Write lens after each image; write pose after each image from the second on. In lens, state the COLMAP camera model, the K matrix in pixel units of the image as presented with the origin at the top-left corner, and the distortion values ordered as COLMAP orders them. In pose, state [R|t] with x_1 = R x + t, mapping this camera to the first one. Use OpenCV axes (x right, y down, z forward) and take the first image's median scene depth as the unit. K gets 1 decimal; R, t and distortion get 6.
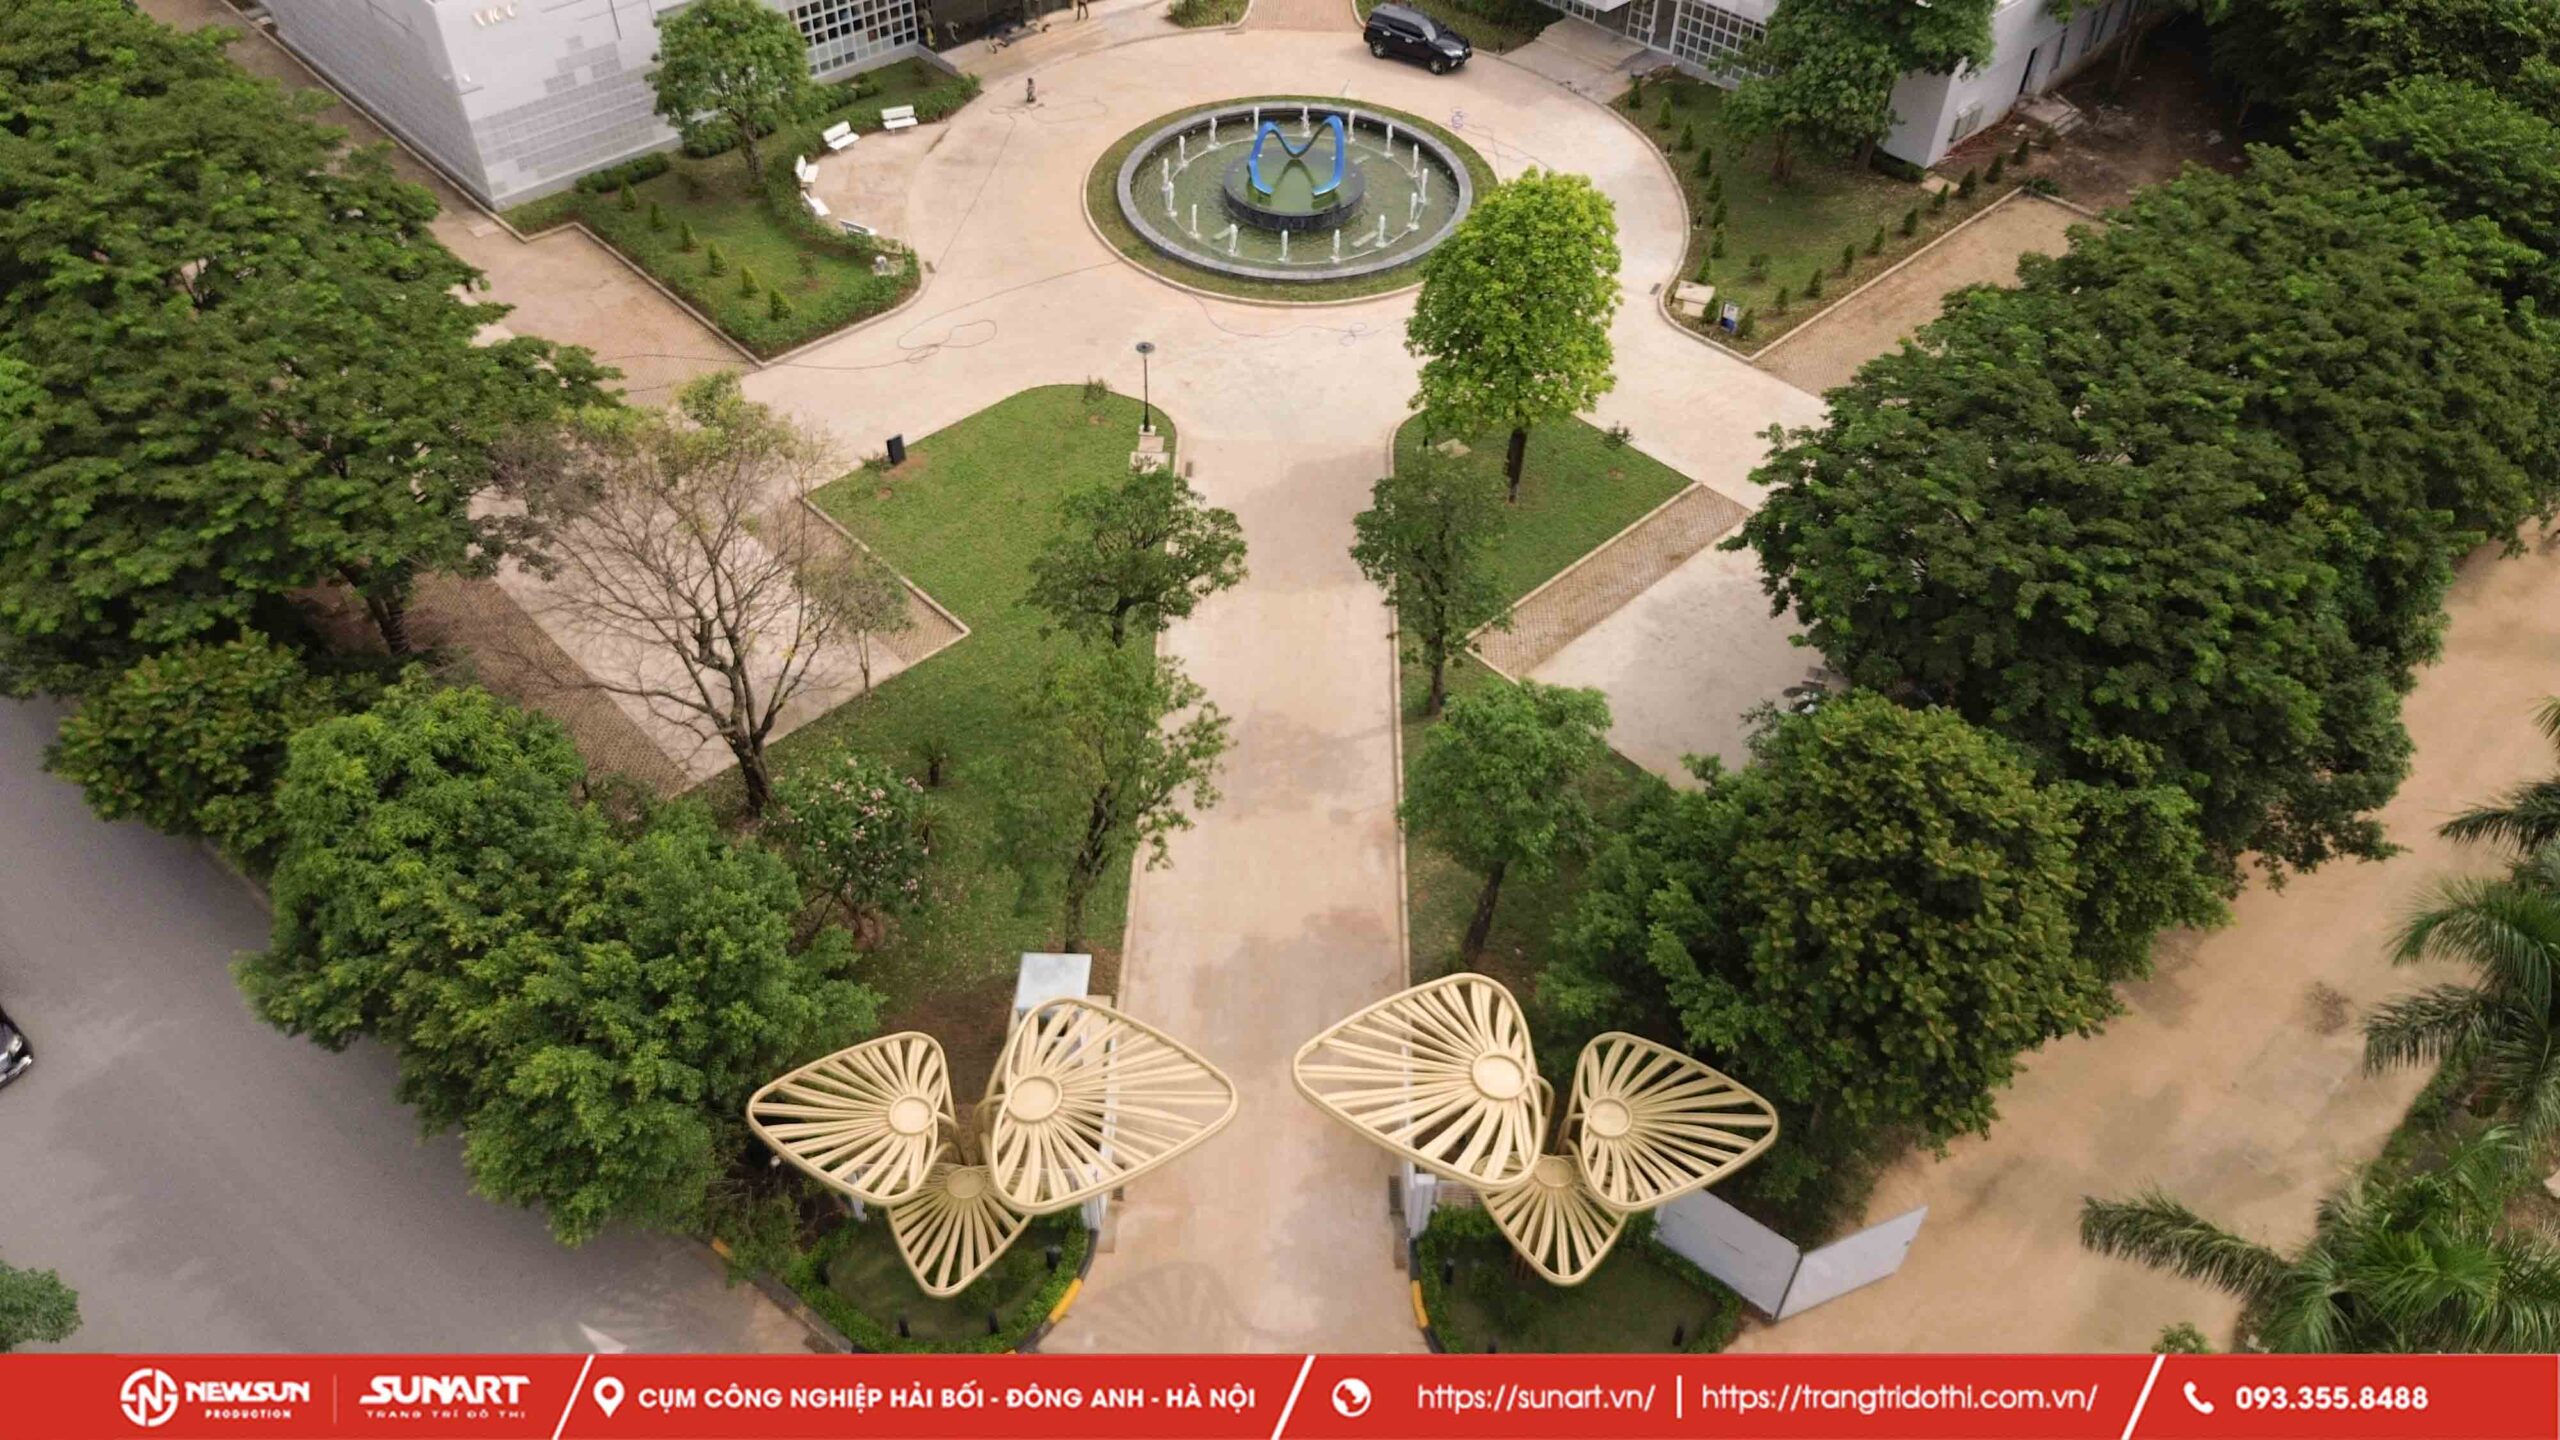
lens RADIAL K [[1827.4, 0, 1272.1], [0, 1827.4, 716.3], [0, 0, 1]] dist [0.037846, -0.038389]
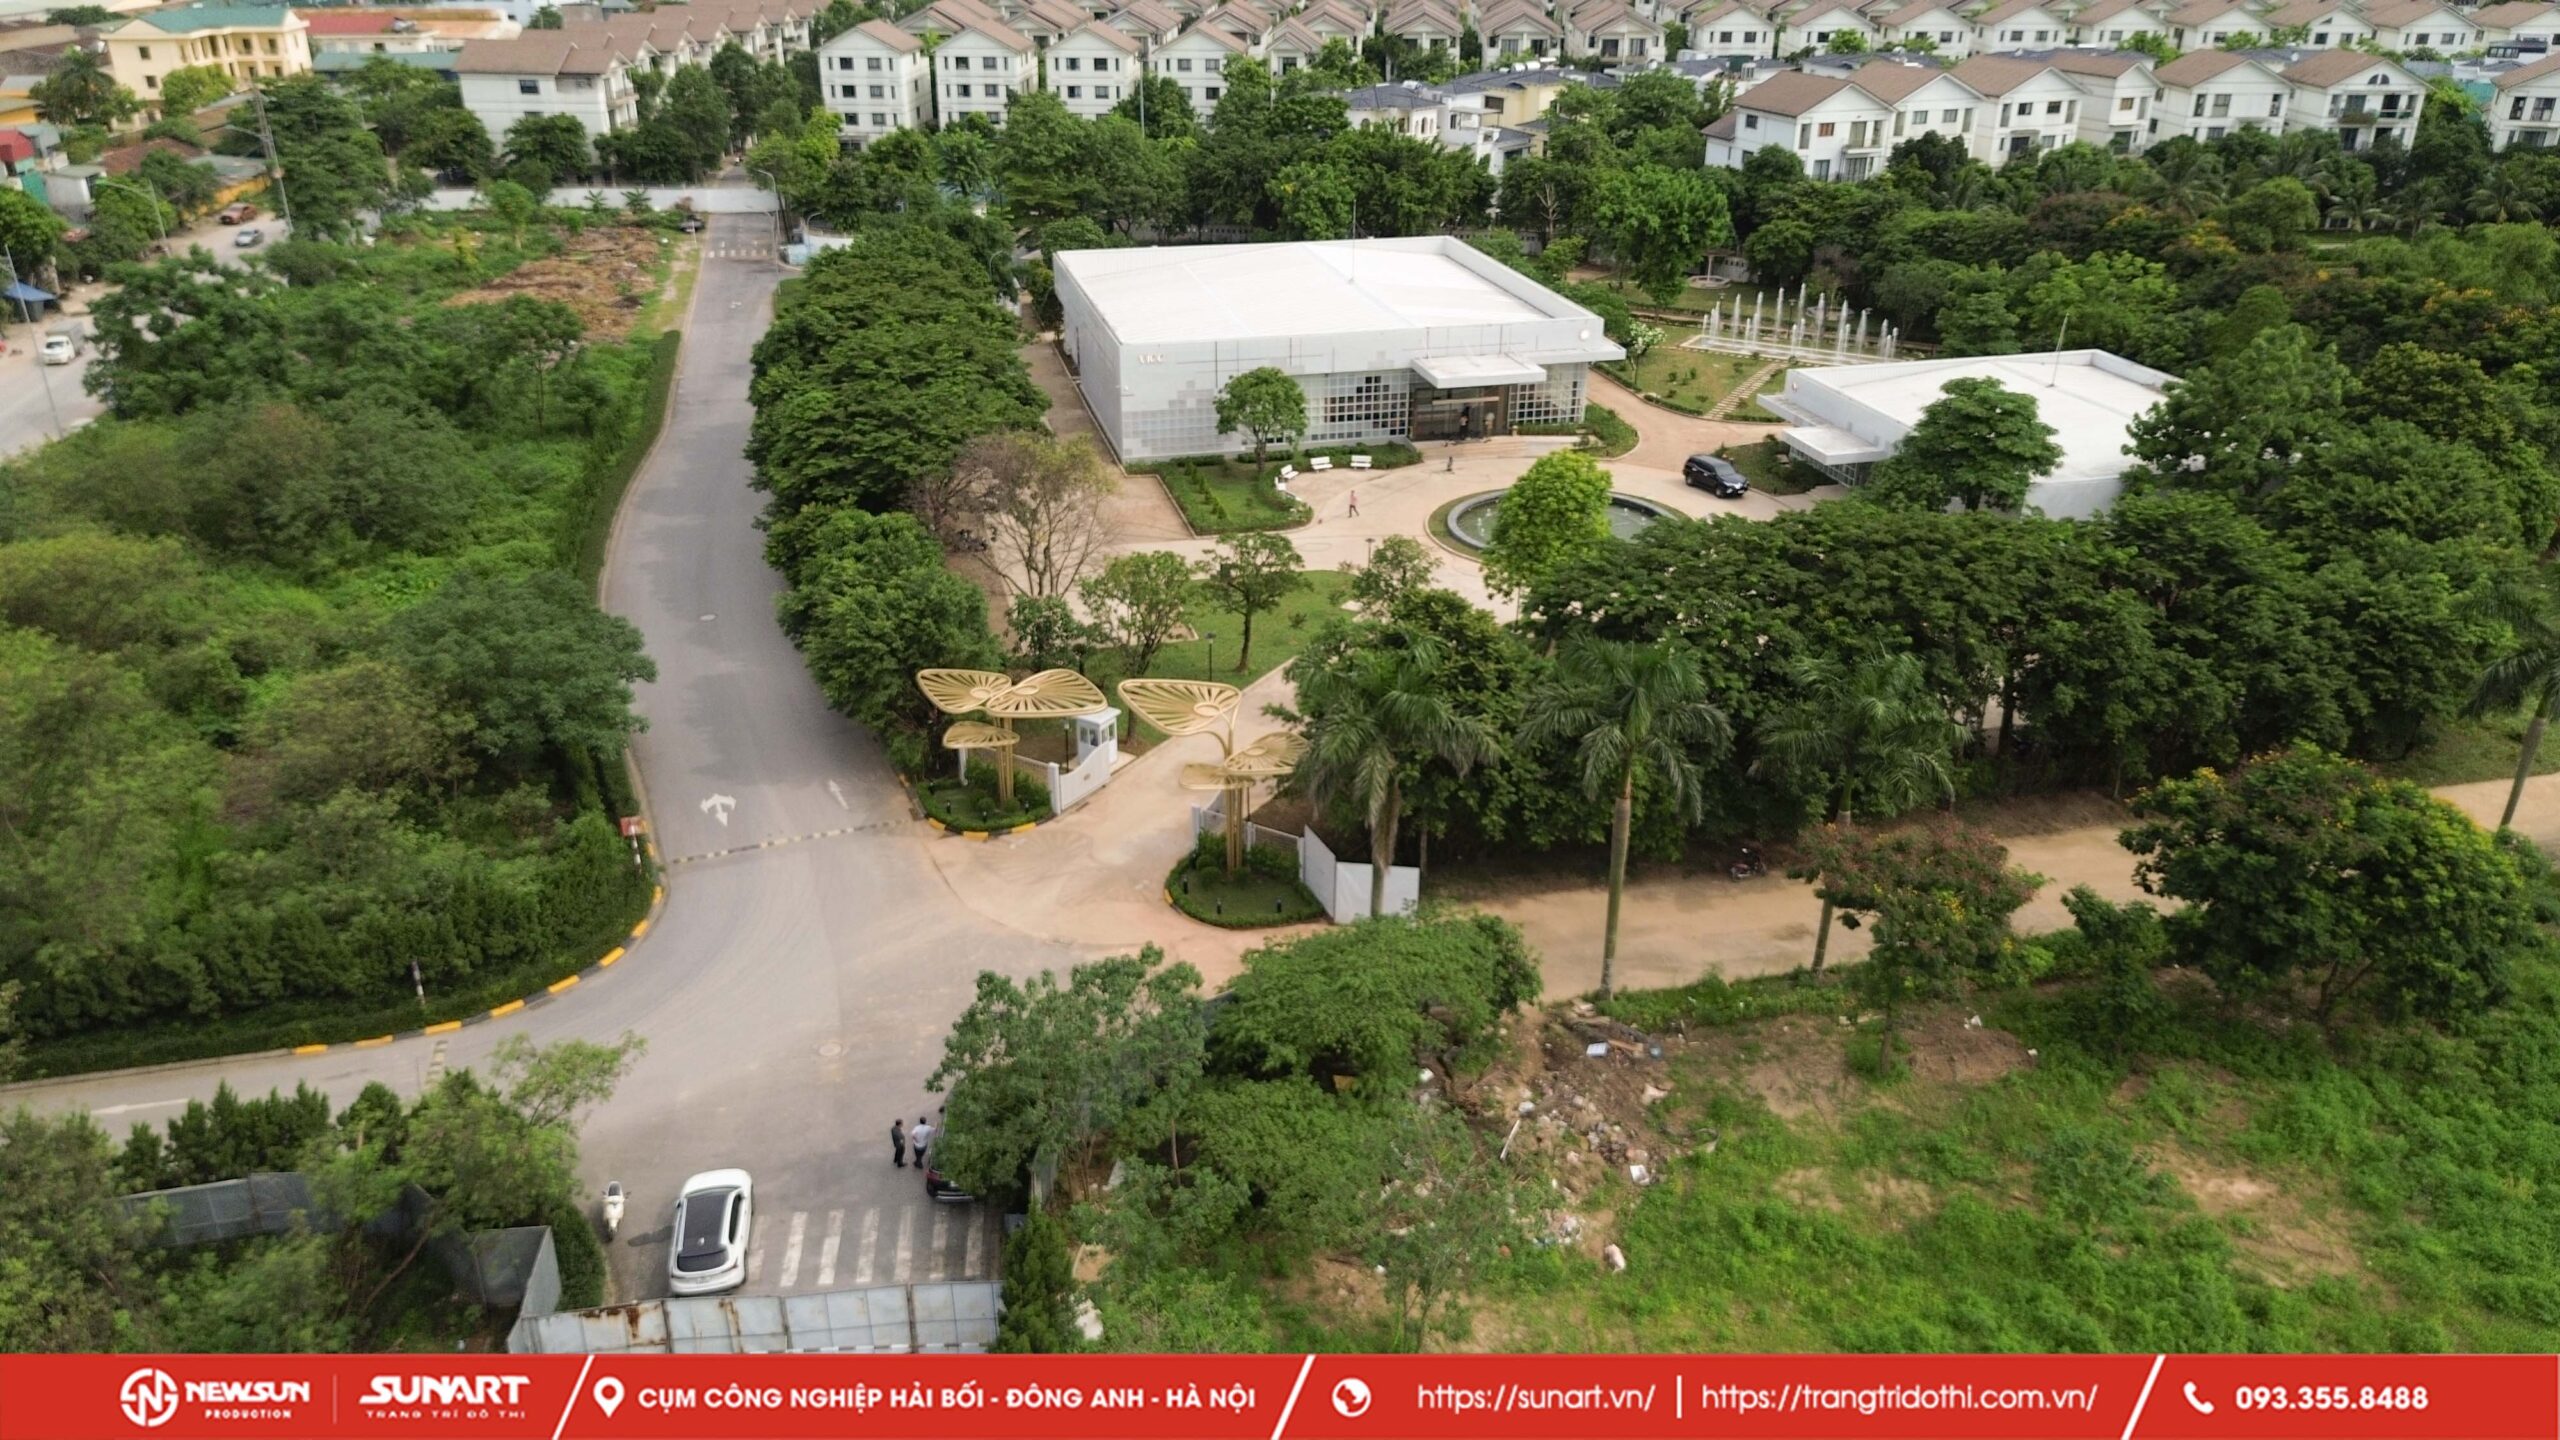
lens RADIAL K [[1807.5, 0, 1275.7], [0, 1807.5, 742.4], [0, 0, 1]] dist [0.053832, -0.060315]
pose [[0.868047, 0.204332, -0.452486, 0.749104], [-0.341113, 0.907666, -0.244509, 0.469889], [0.360745, 0.366594, 0.857597, -0.459704]]
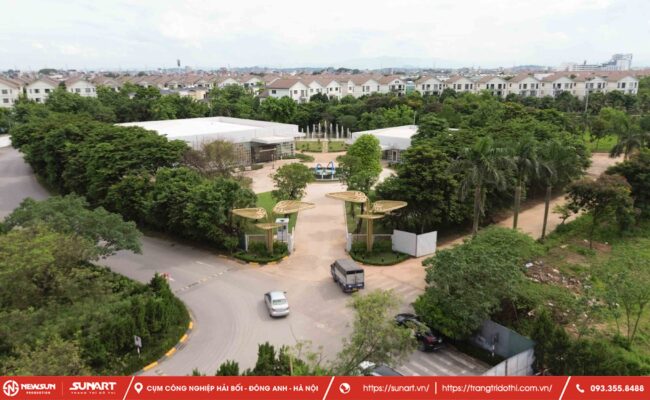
lens RADIAL K [[505.3, 0, 322.6], [0, 505.3, 199.7], [0, 0, 1]] dist [0.069290, -0.092164]
pose [[0.999745, -0.021314, 0.007492, -0.006587], [0.022196, 0.864808, -0.501612, 0.699951], [0.004212, 0.501650, 0.865060, -0.286114]]
